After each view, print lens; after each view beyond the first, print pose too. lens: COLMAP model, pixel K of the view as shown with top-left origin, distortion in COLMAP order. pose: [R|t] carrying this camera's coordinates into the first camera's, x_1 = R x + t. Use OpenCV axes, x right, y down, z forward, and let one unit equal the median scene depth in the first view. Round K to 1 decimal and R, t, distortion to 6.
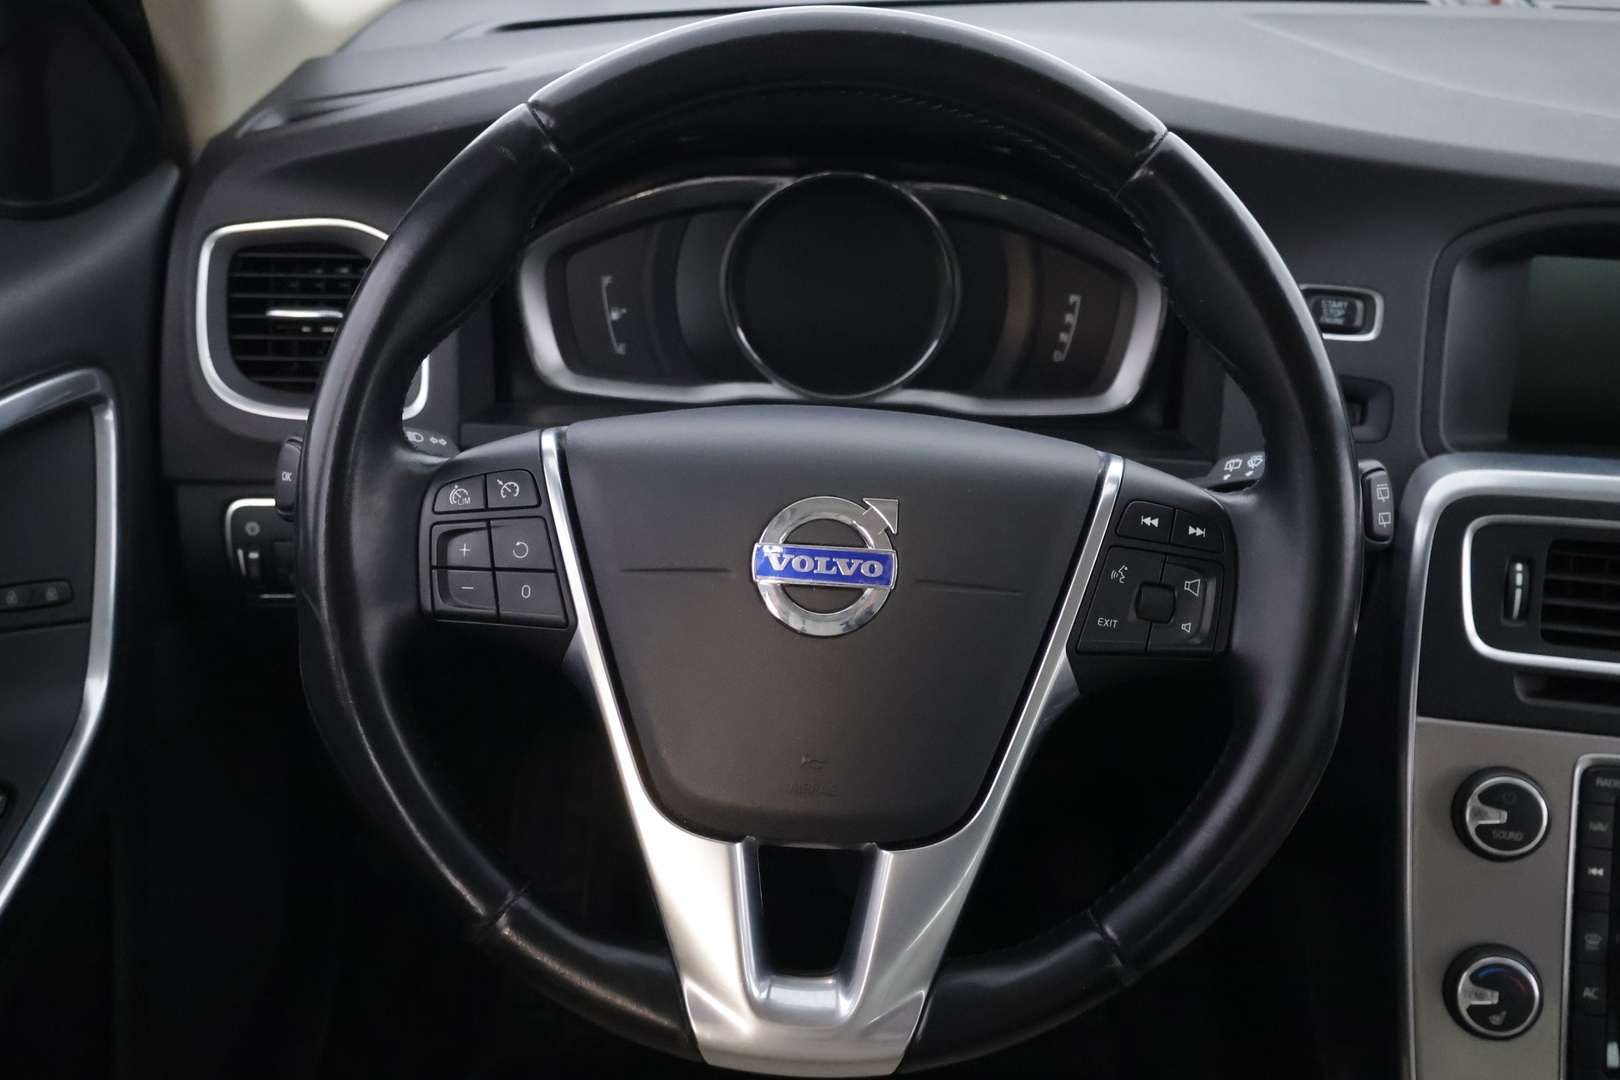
lens RADIAL K [[1848.8, 0, 810.0], [0, 1848.8, 540.0], [0, 0, 1]] dist [-0.054851, 0.035949]
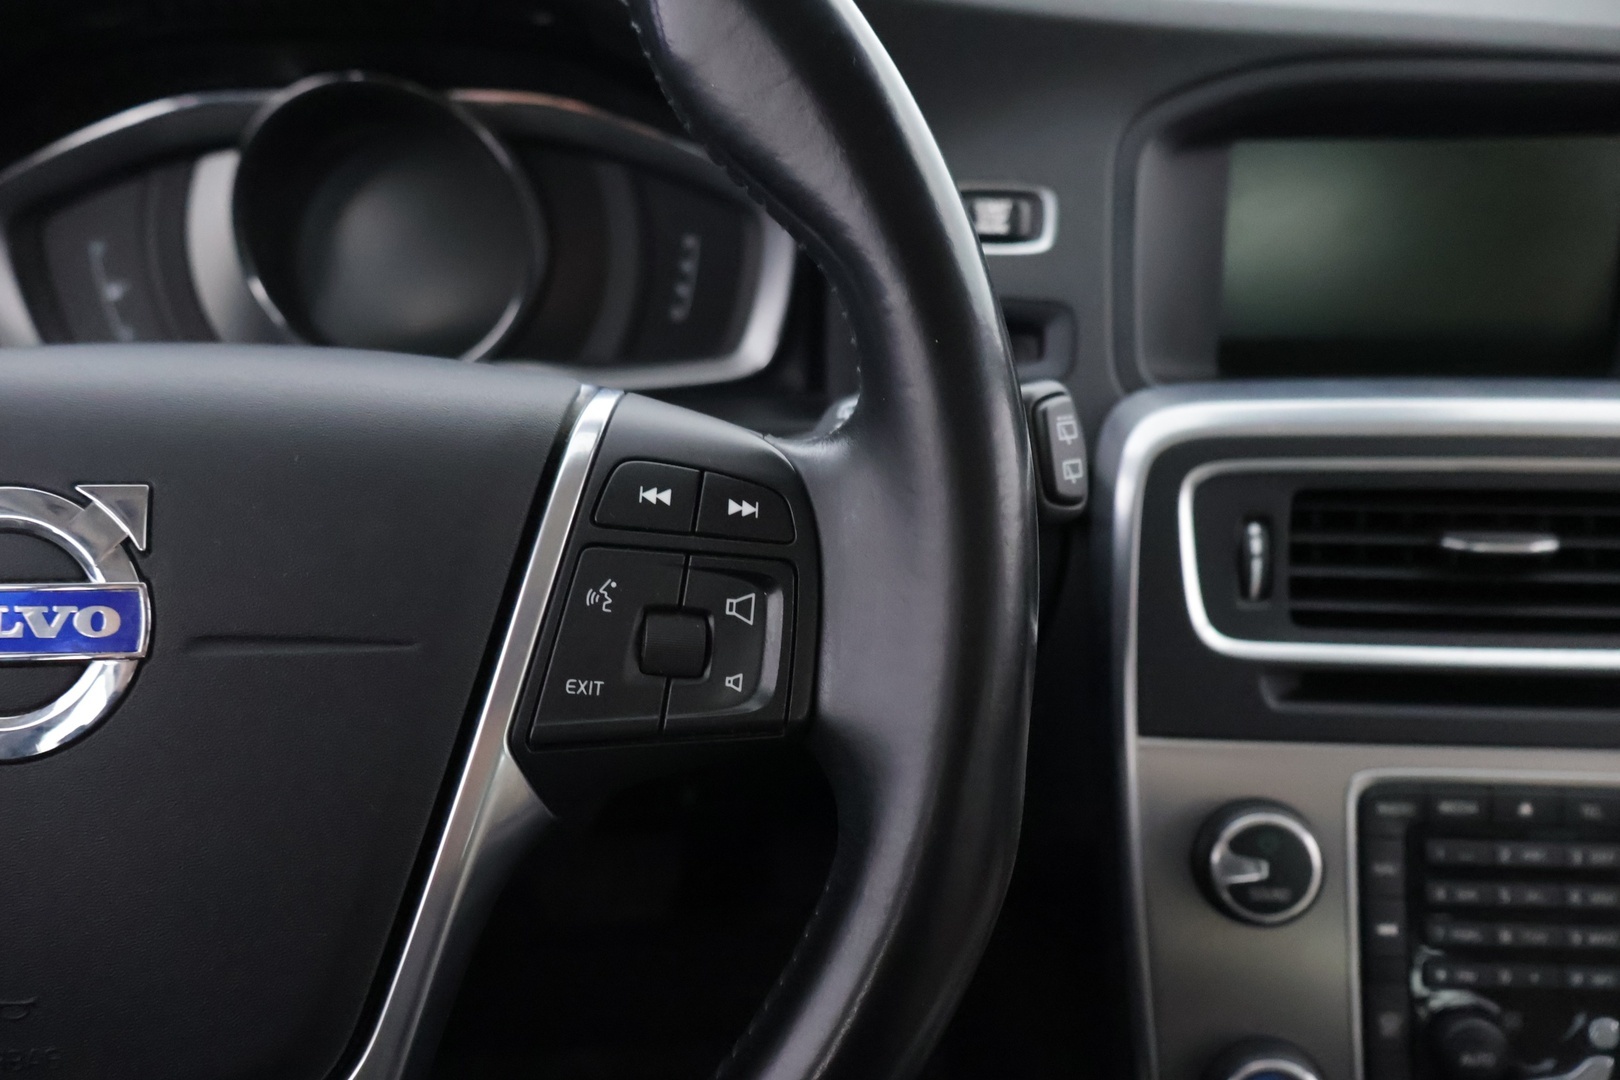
lens RADIAL K [[1327.3, 0, 807.3], [0, 1327.3, 485.3], [0, 0, 1]] dist [-0.035927, 0.005632]
pose [[0.992929, -0.064307, 0.099782, 0.187643], [0.068062, 0.997078, -0.034697, 0.003724], [-0.097259, 0.041243, 0.994404, 0.592790]]
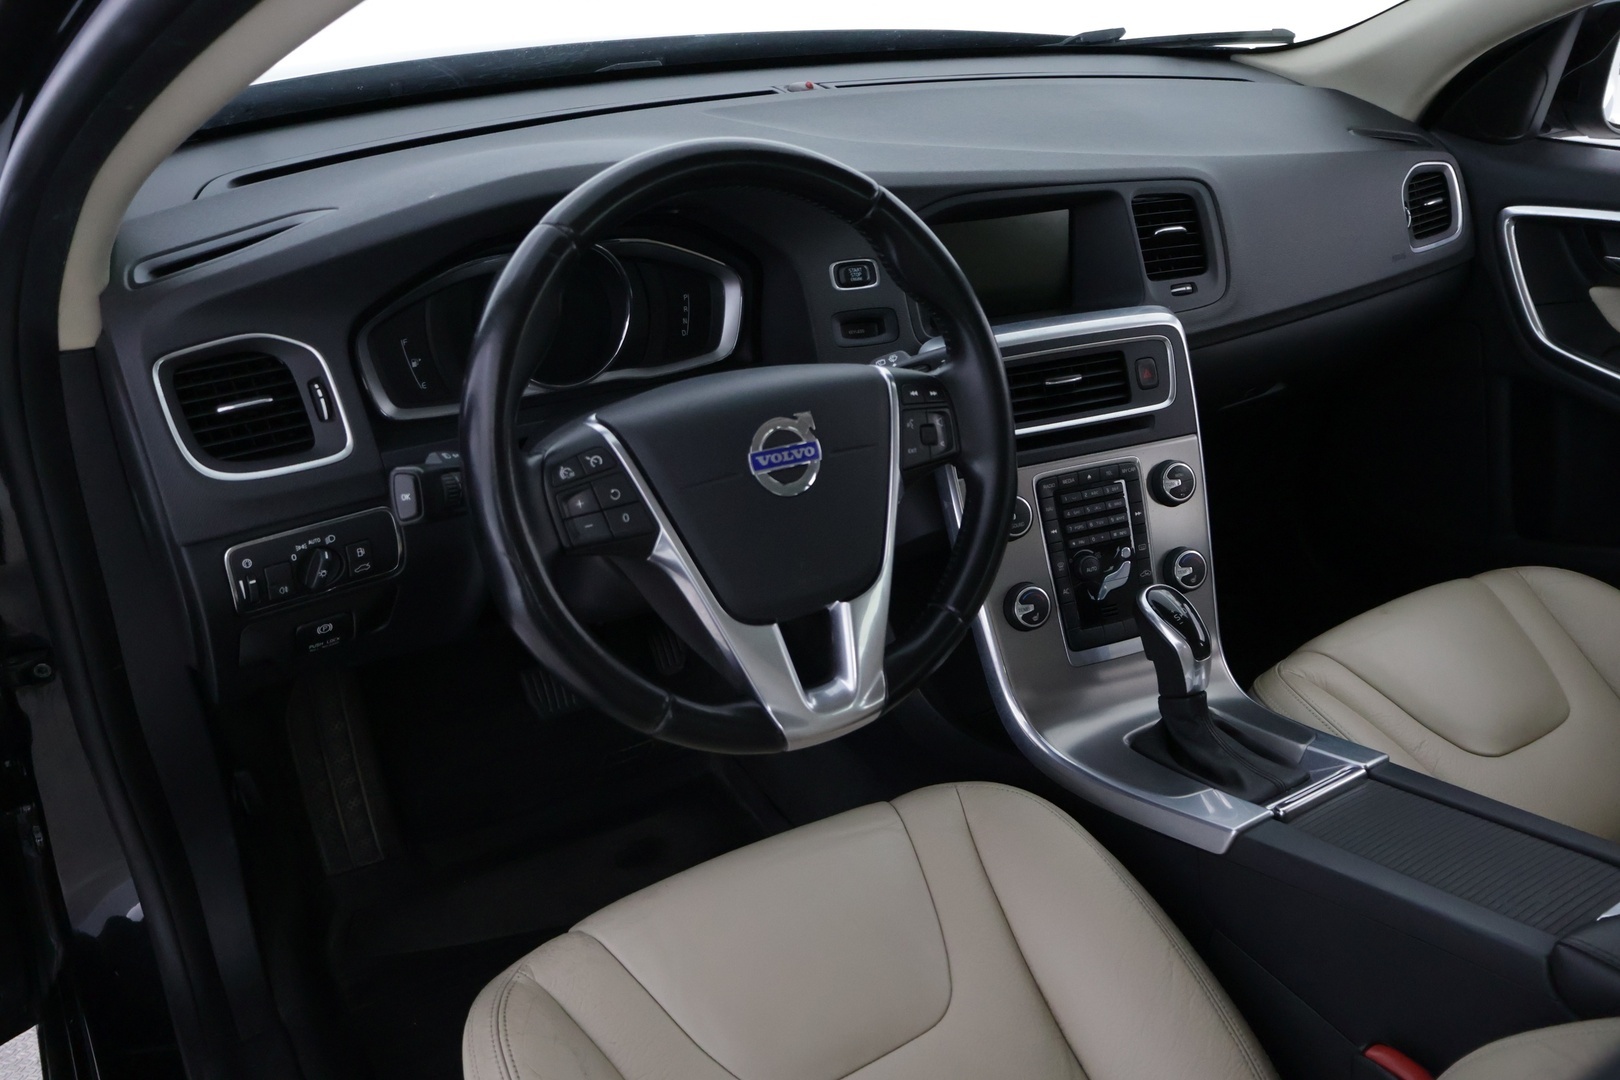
lens RADIAL K [[1299.6, 0, 810.0], [0, 1299.6, 540.0], [0, 0, 1]] dist [-0.036393, 0.001732]
pose [[0.822519, -0.271640, 0.499674, -0.591047], [0.243363, 0.962173, 0.122467, -0.053455], [-0.514040, 0.020871, 0.857512, -0.068879]]
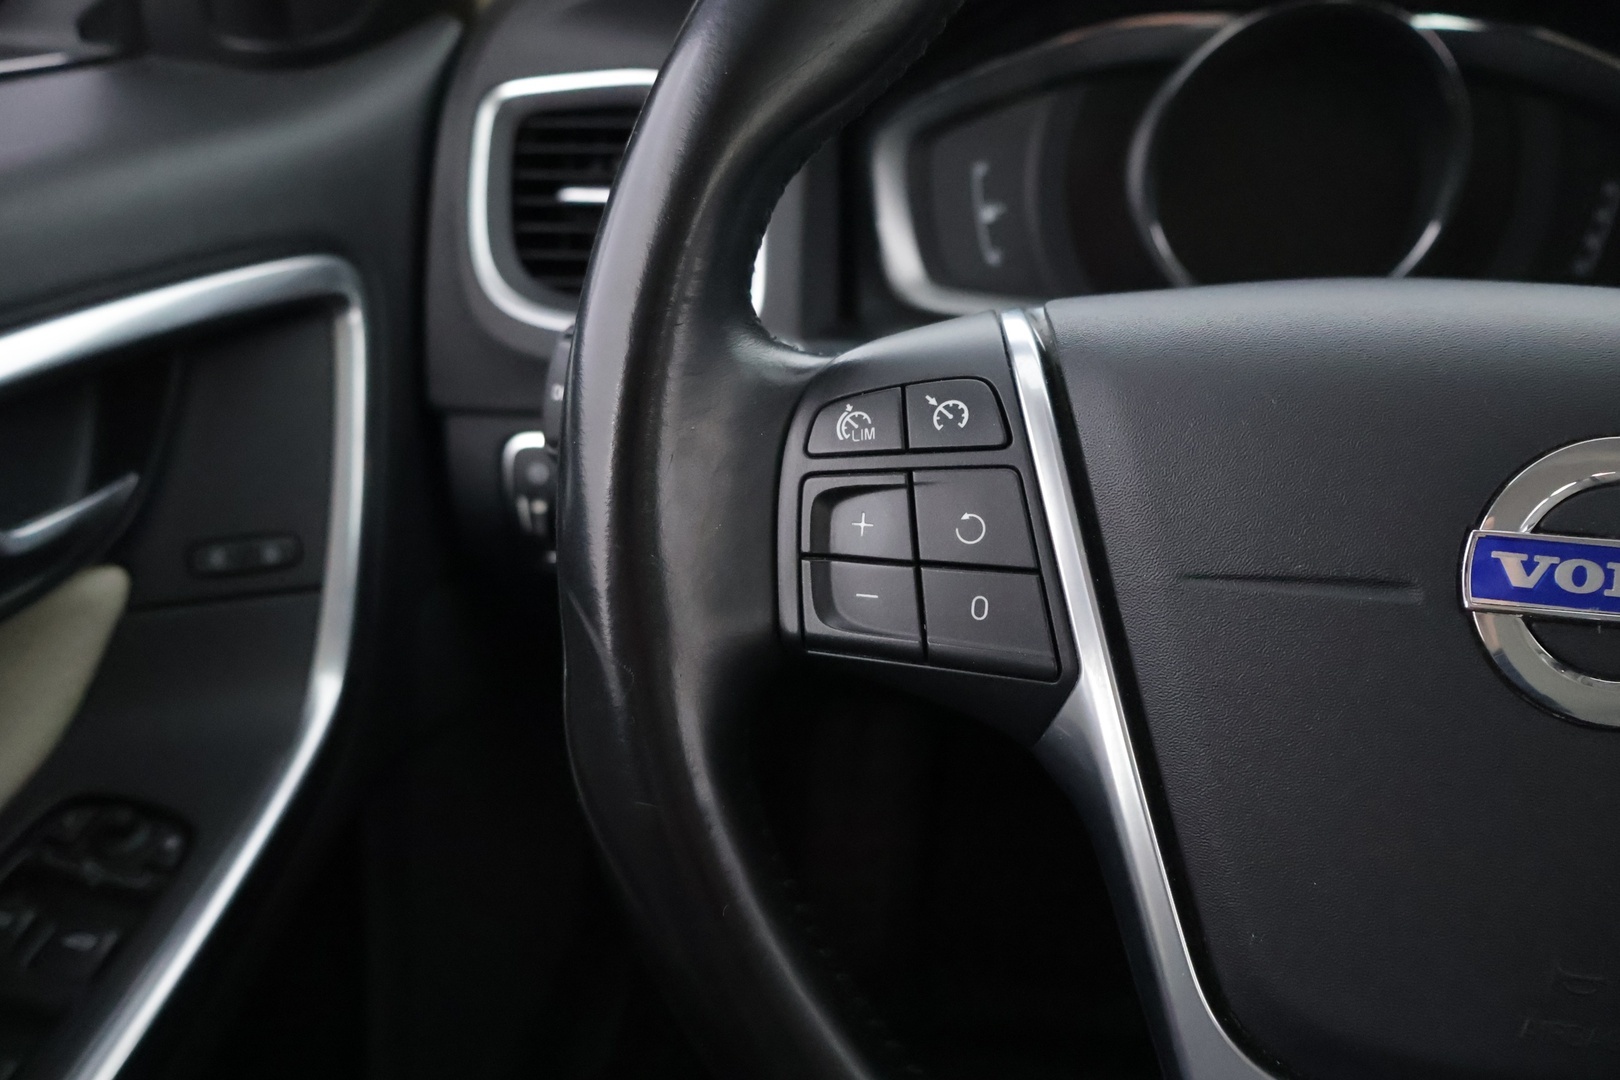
lens RADIAL K [[1348.0, 0, 815.1], [0, 1348.0, 478.2], [0, 0, 1]] dist [-0.004872, -0.000092]
pose [[0.990702, 0.021509, -0.134342, -0.147564], [-0.021923, 0.999758, -0.001600, -0.007360], [0.134275, 0.004531, 0.990934, 0.604756]]
